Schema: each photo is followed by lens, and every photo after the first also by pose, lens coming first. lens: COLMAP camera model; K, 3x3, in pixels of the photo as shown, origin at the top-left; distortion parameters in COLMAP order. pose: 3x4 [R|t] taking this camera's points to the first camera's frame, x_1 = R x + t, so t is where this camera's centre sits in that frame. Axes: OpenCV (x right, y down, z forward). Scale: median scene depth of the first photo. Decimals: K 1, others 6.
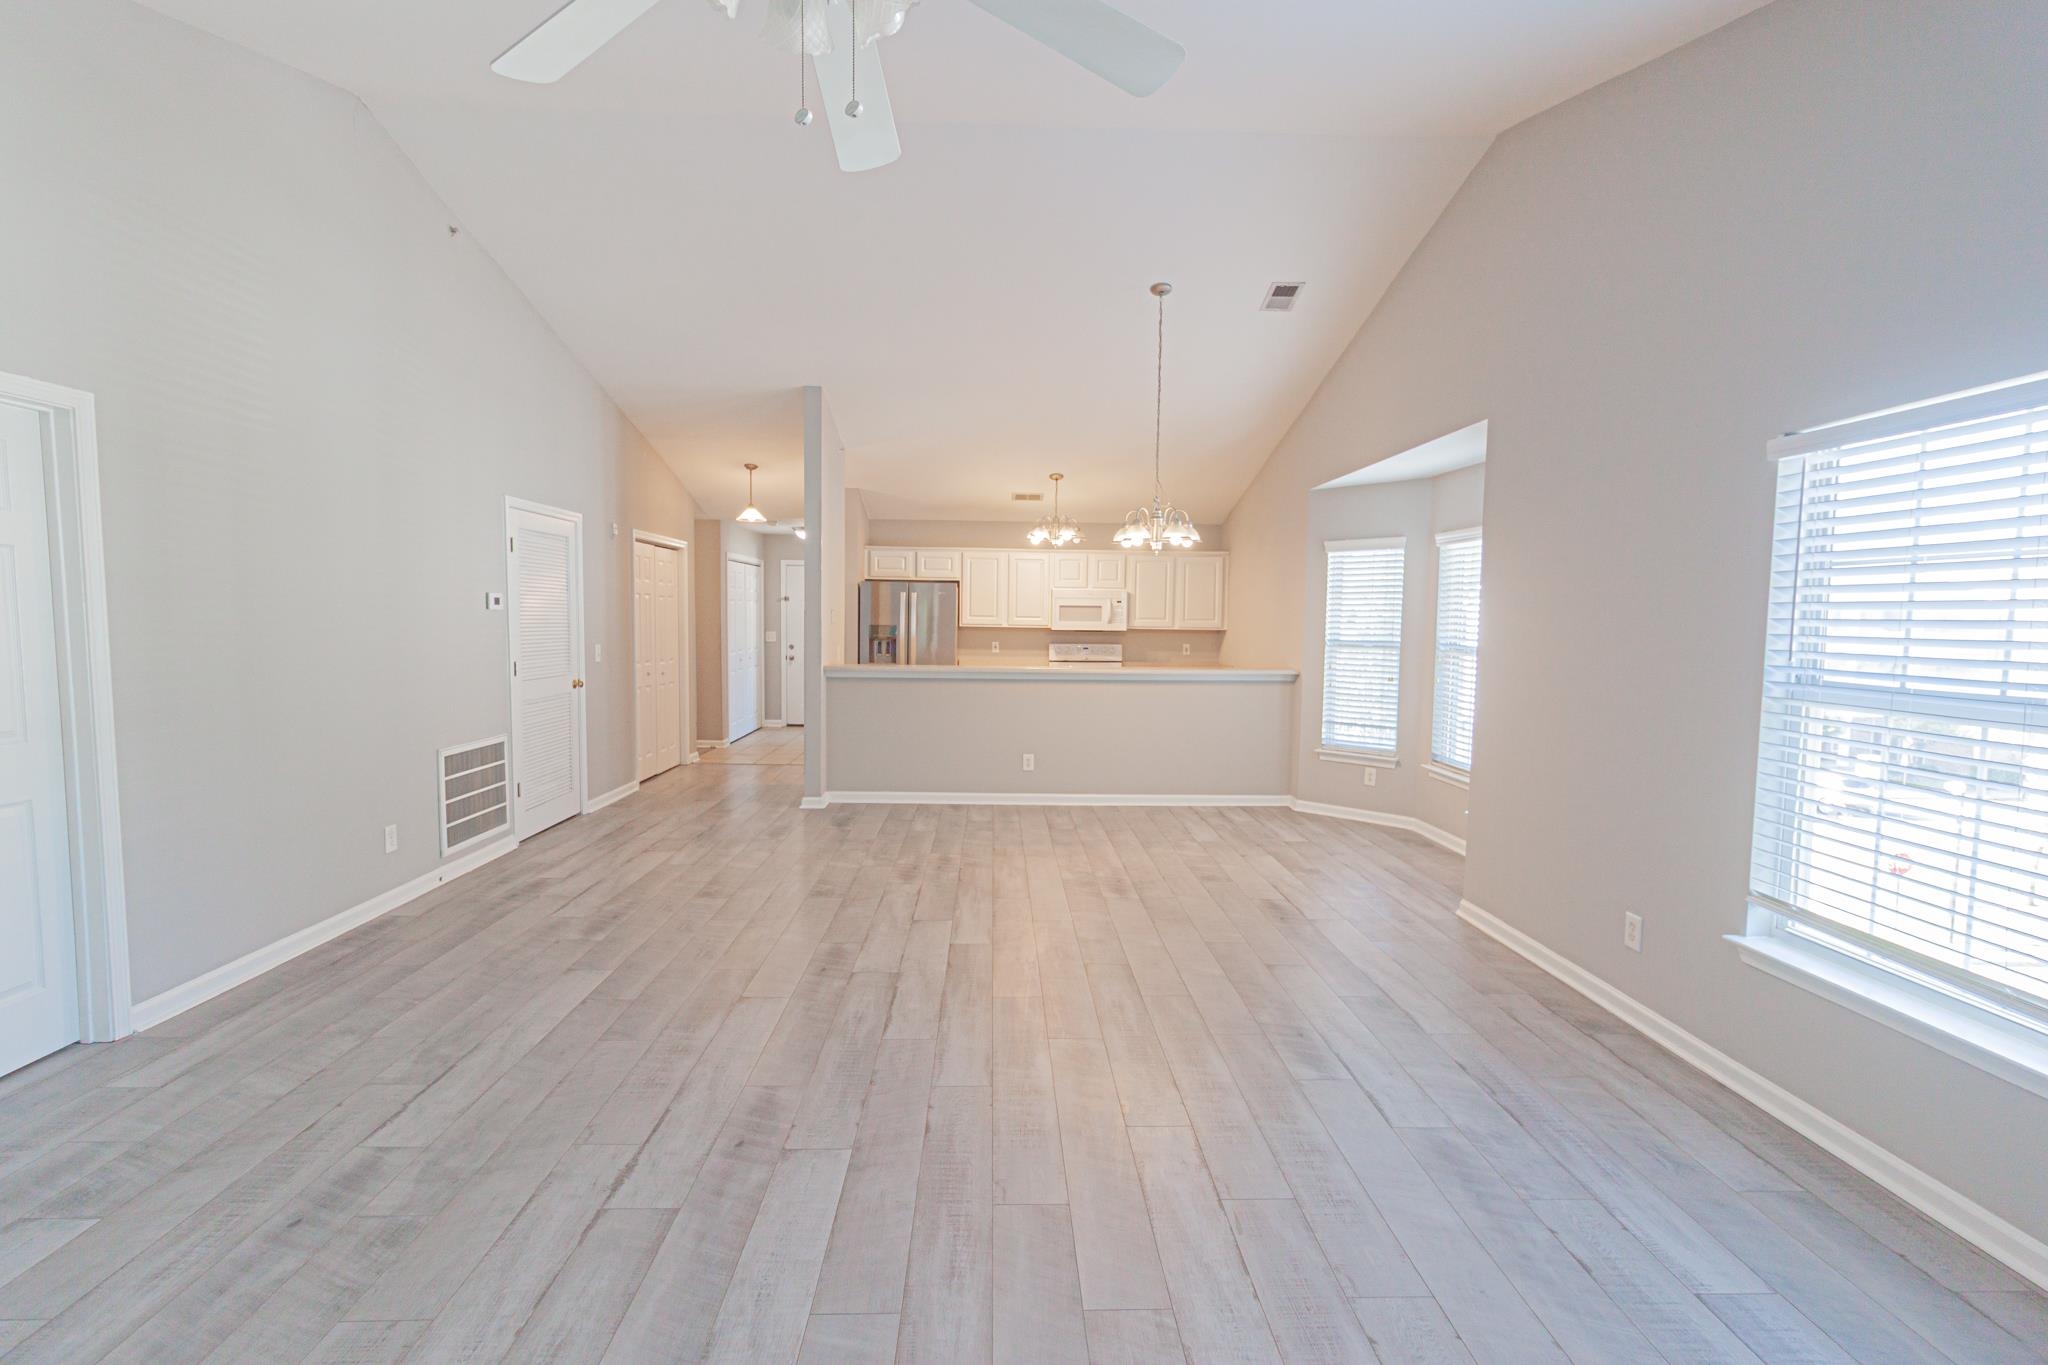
lens RADIAL K [[943.5, 0, 1033.1], [0, 943.5, 683.7], [0, 0, 1]] dist [0.004242, 0.001536]
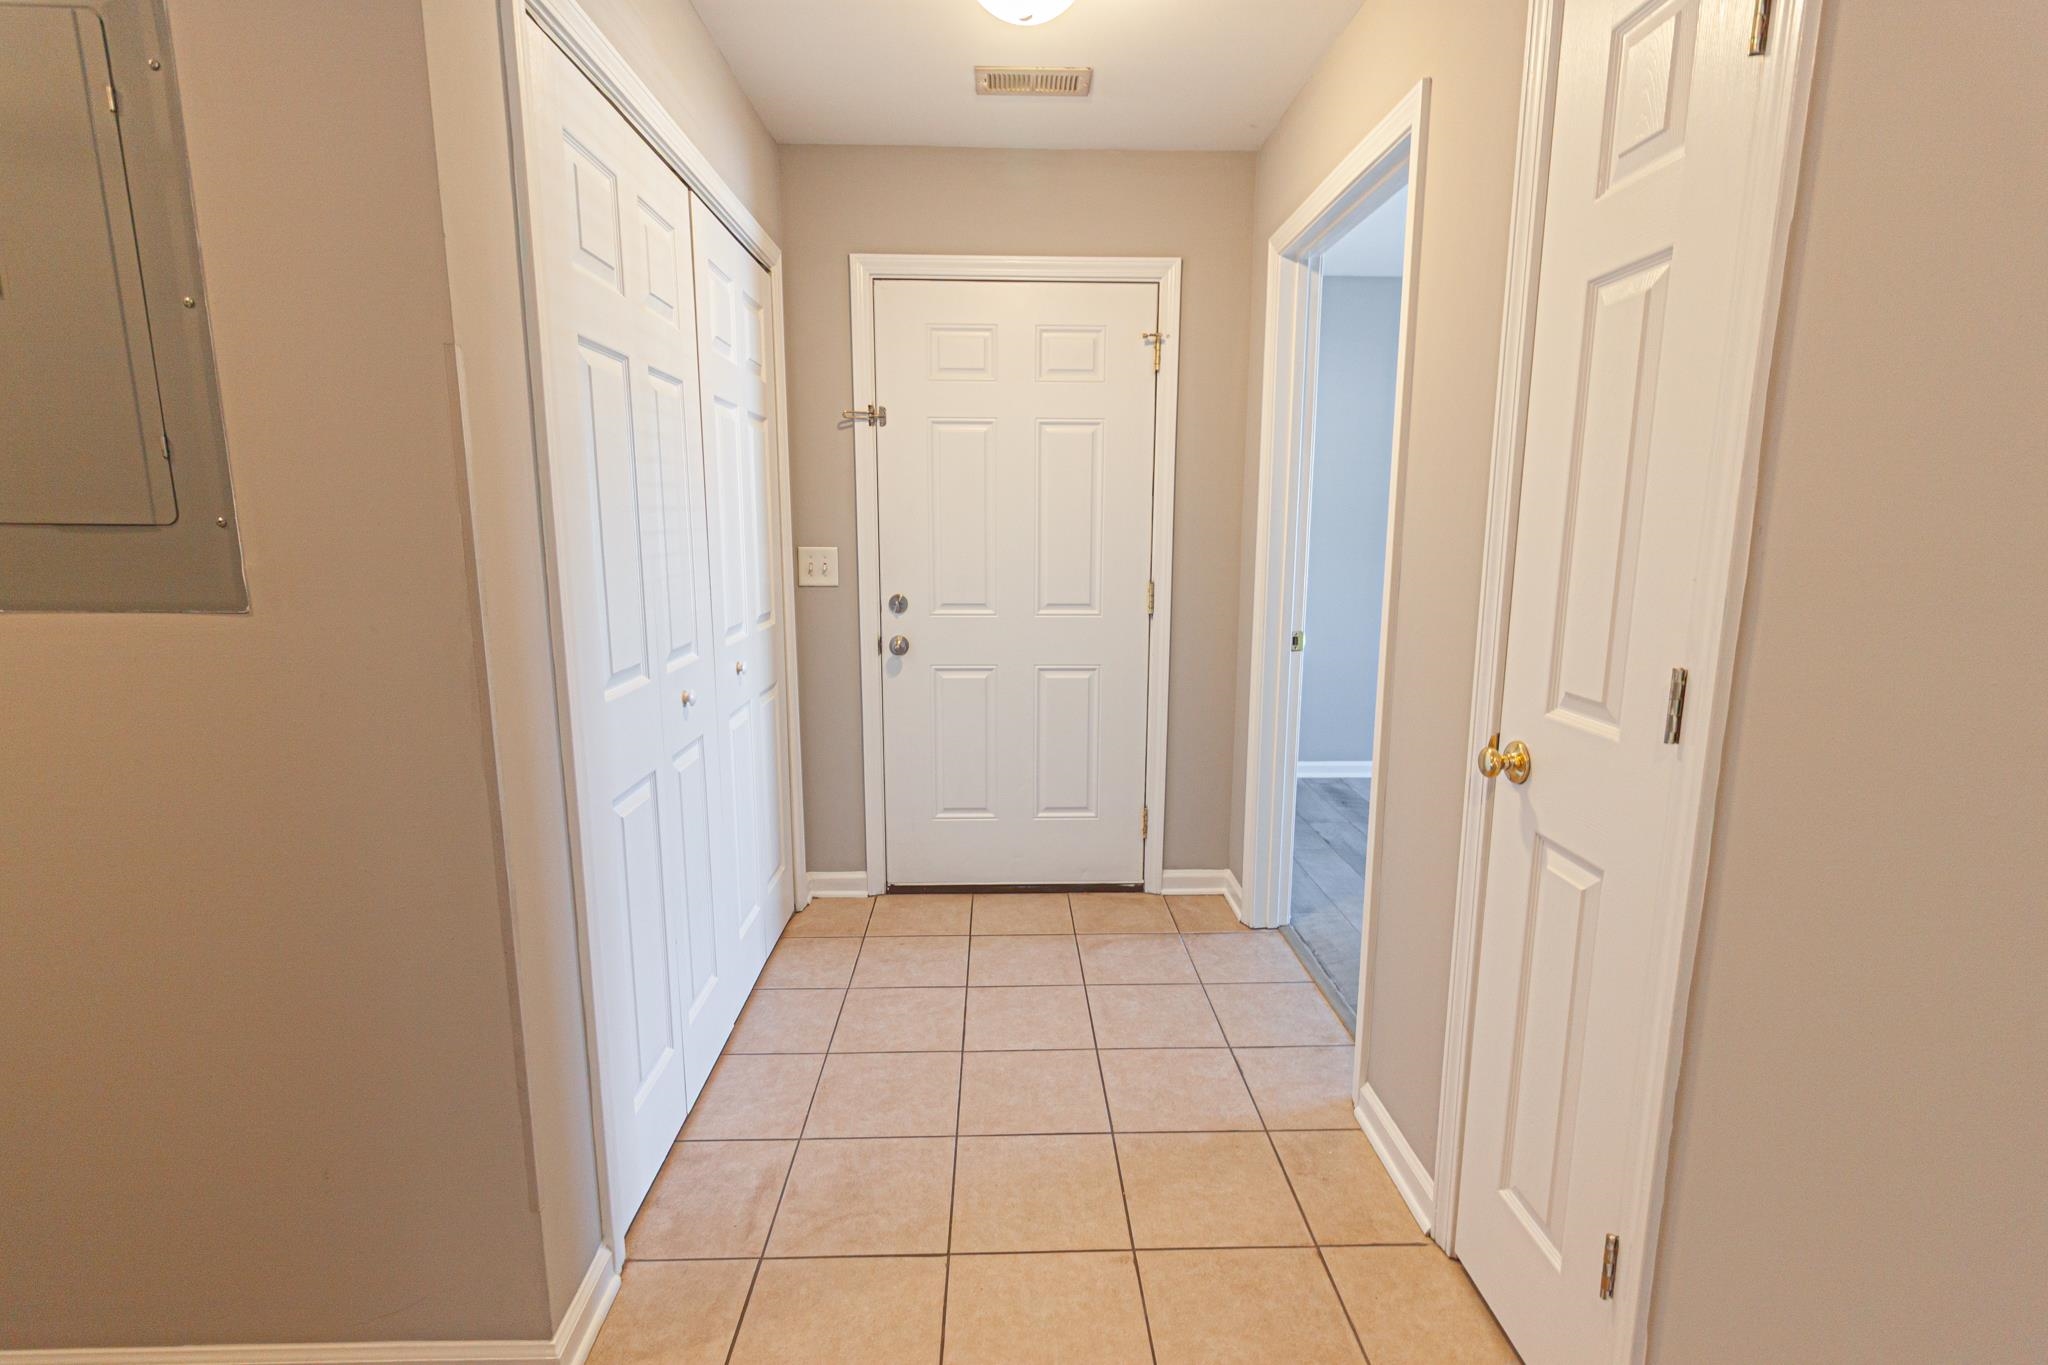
lens RADIAL K [[943.5, 0, 1023.3], [0, 943.5, 682.0], [0, 0, 1]] dist [0.004242, 0.001536]
pose [[0.999451, -0.007207, -0.032338, -0.208713], [0.010475, 0.994725, 0.102038, -0.043131], [0.031432, -0.102321, 0.994255, 0.722754]]
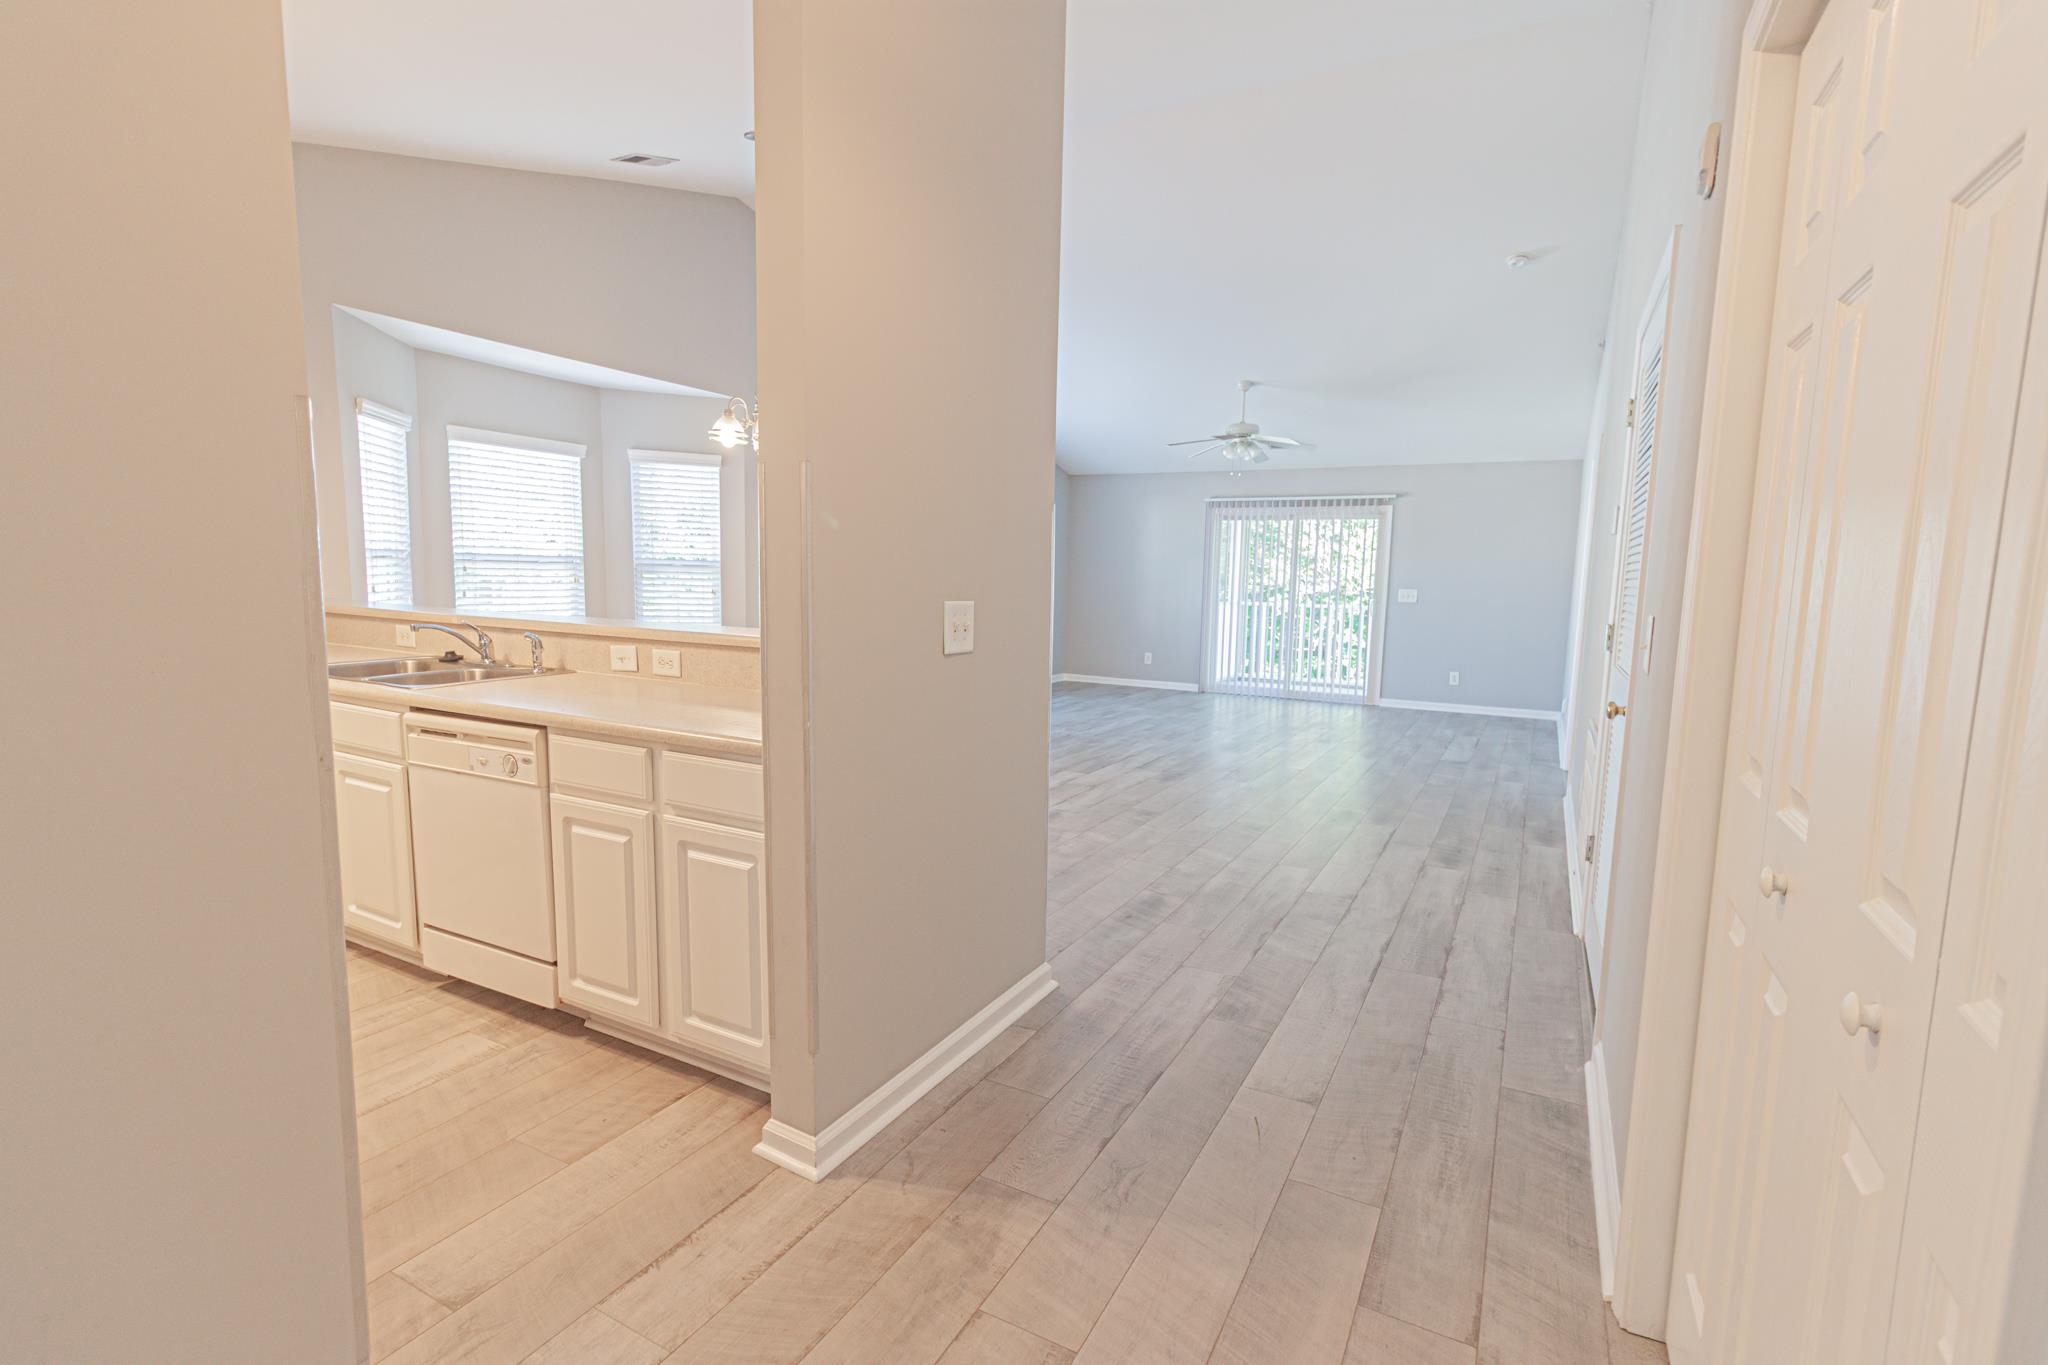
lens RADIAL K [[943.5, 0, 1027.5], [0, 943.5, 692.0], [0, 0, 1]] dist [0.004242, 0.001536]
pose [[-0.856142, -0.097822, 0.507397, -0.602902], [0.002679, 0.981065, 0.193660, -0.104900], [-0.516734, 0.167160, -0.839669, 1.853285]]
